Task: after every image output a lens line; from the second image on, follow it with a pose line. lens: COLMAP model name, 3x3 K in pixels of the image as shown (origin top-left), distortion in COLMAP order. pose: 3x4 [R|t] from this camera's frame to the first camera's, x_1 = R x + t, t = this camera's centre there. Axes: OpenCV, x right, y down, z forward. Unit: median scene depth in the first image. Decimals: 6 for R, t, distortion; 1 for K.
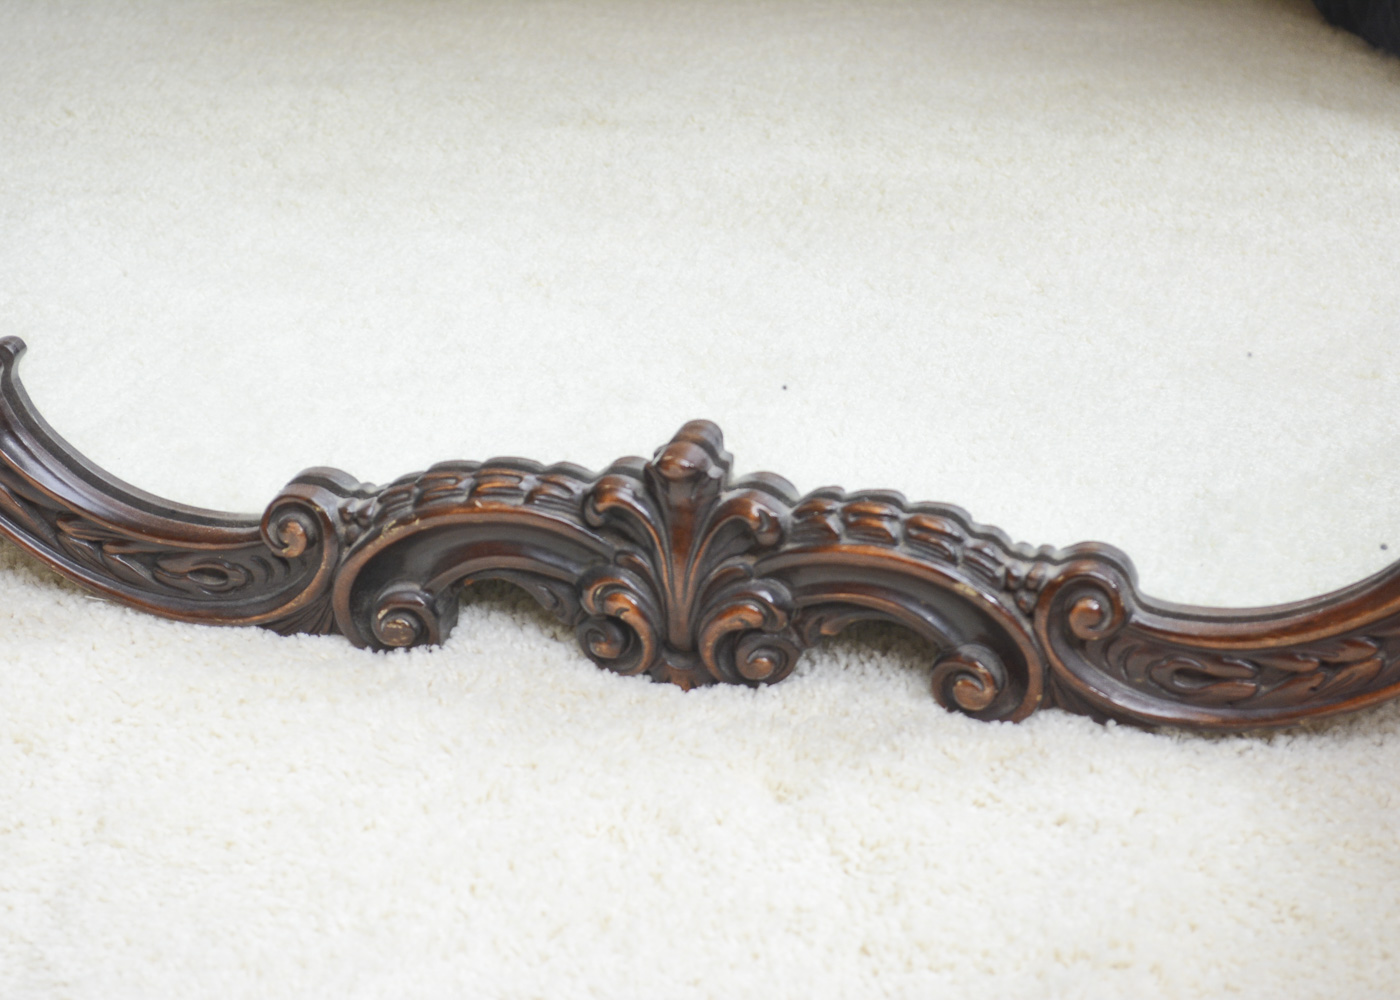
lens RADIAL K [[3382.9, 0, 703.4], [0, 3382.9, 493.8], [0, 0, 1]] dist [0.046668, 0.000000]
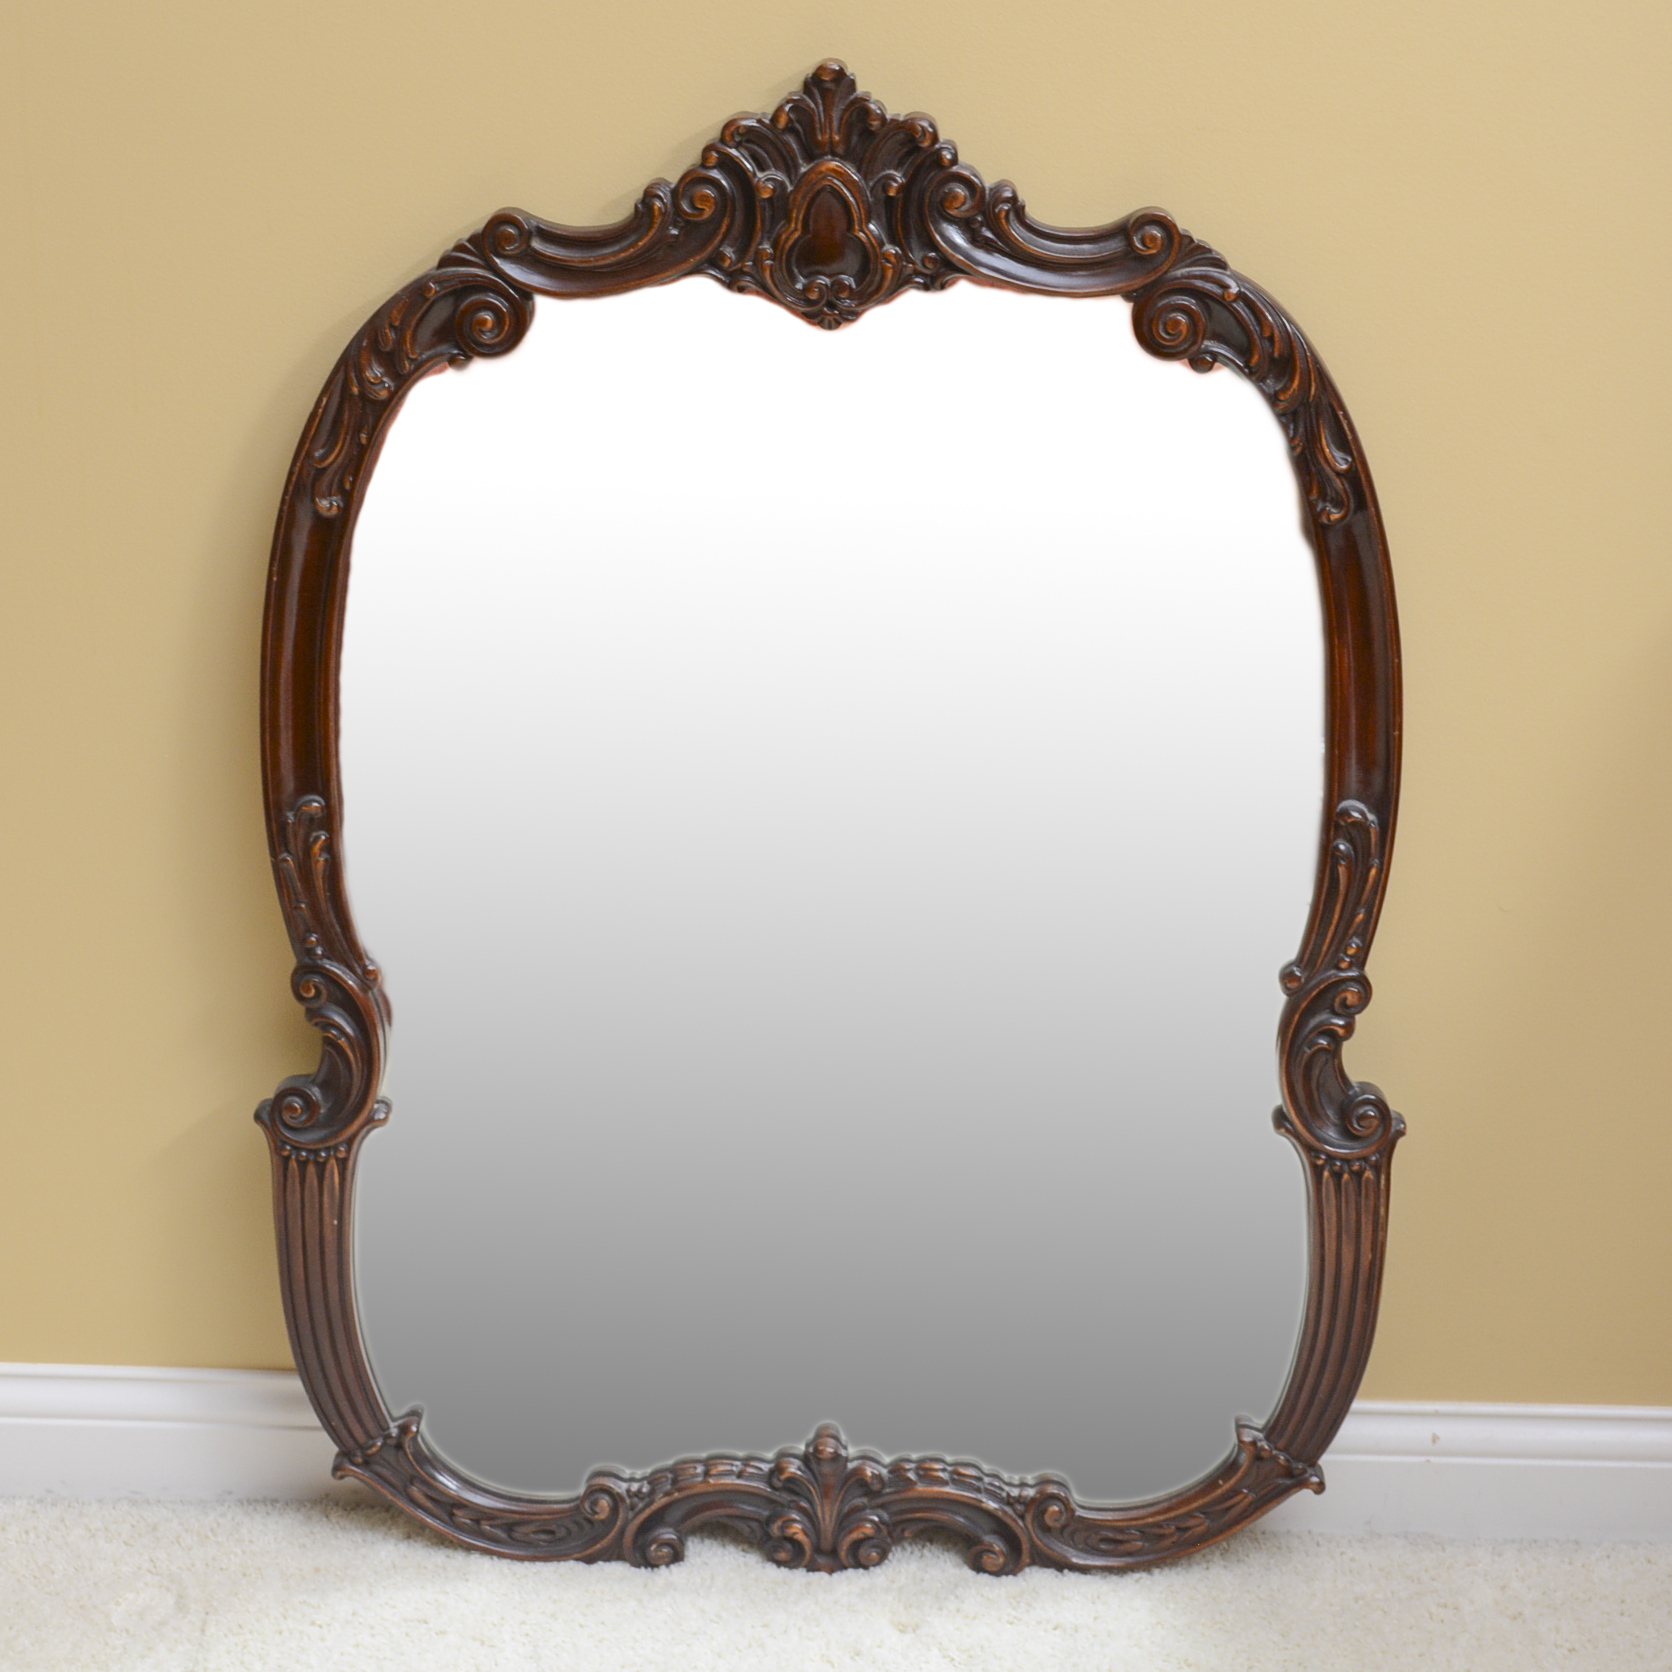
lens RADIAL K [[3786.7, 0, 835.0], [0, 3786.7, 831.7], [0, 0, 1]] dist [-0.030516, 0.000000]
pose [[0.975402, -0.055005, 0.213463, -0.418215], [0.078171, 0.991745, -0.101644, -0.131561], [-0.206110, 0.115830, 0.971649, -1.018547]]
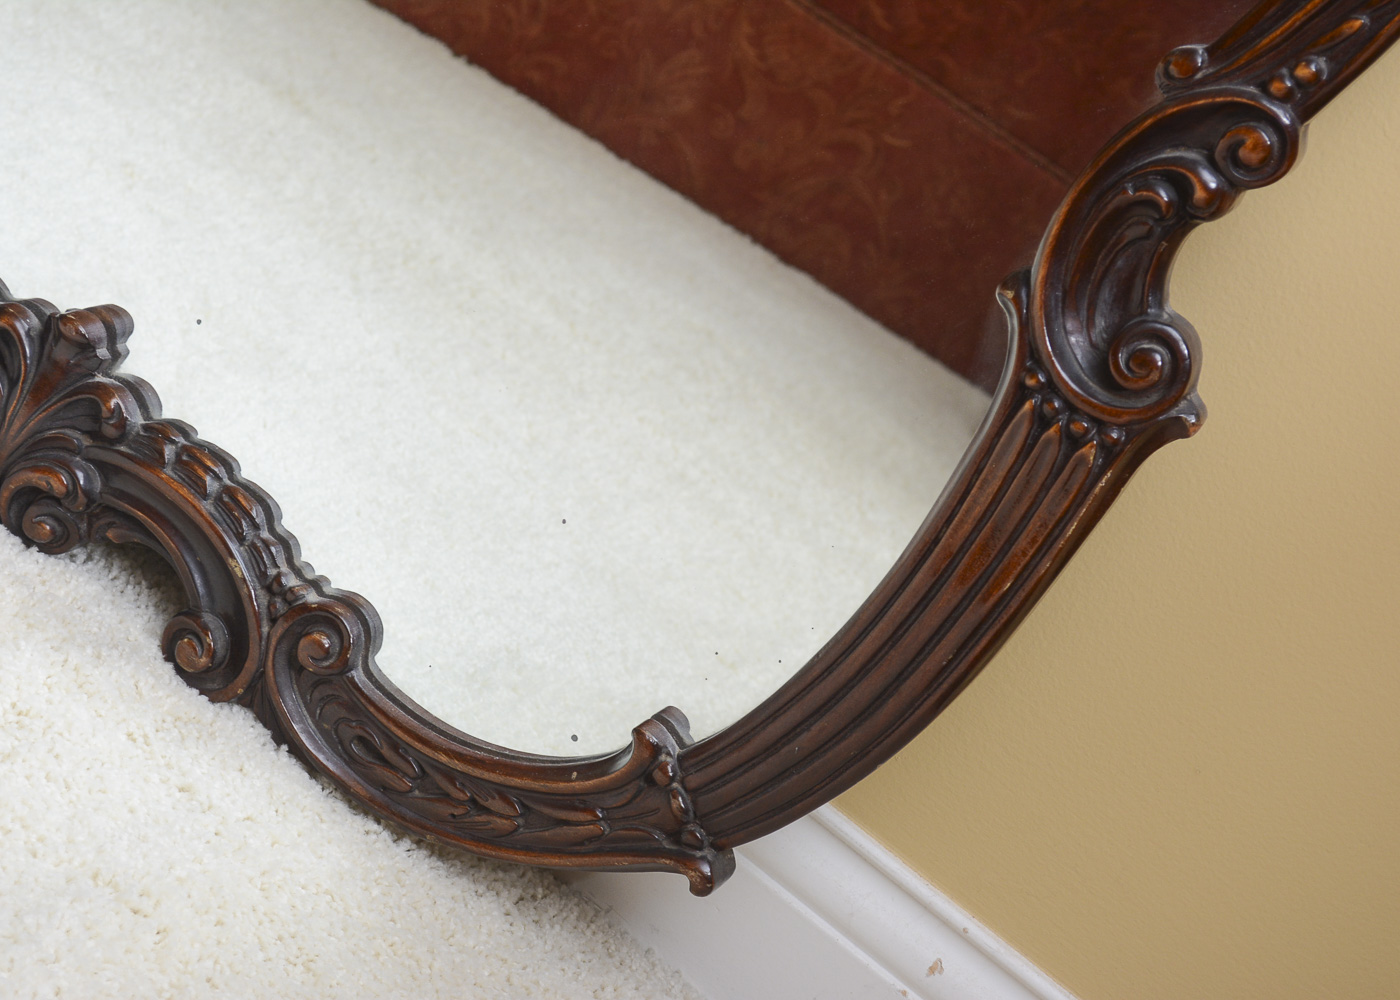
lens RADIAL K [[3385.6, 0, 694.4], [0, 3385.6, 495.4], [0, 0, 1]] dist [0.040310, 0.000000]
pose [[0.834727, 0.545352, 0.076307, 0.102854], [-0.540087, 0.837824, -0.079730, 0.015796], [-0.107413, 0.025340, 0.993892, -0.090338]]
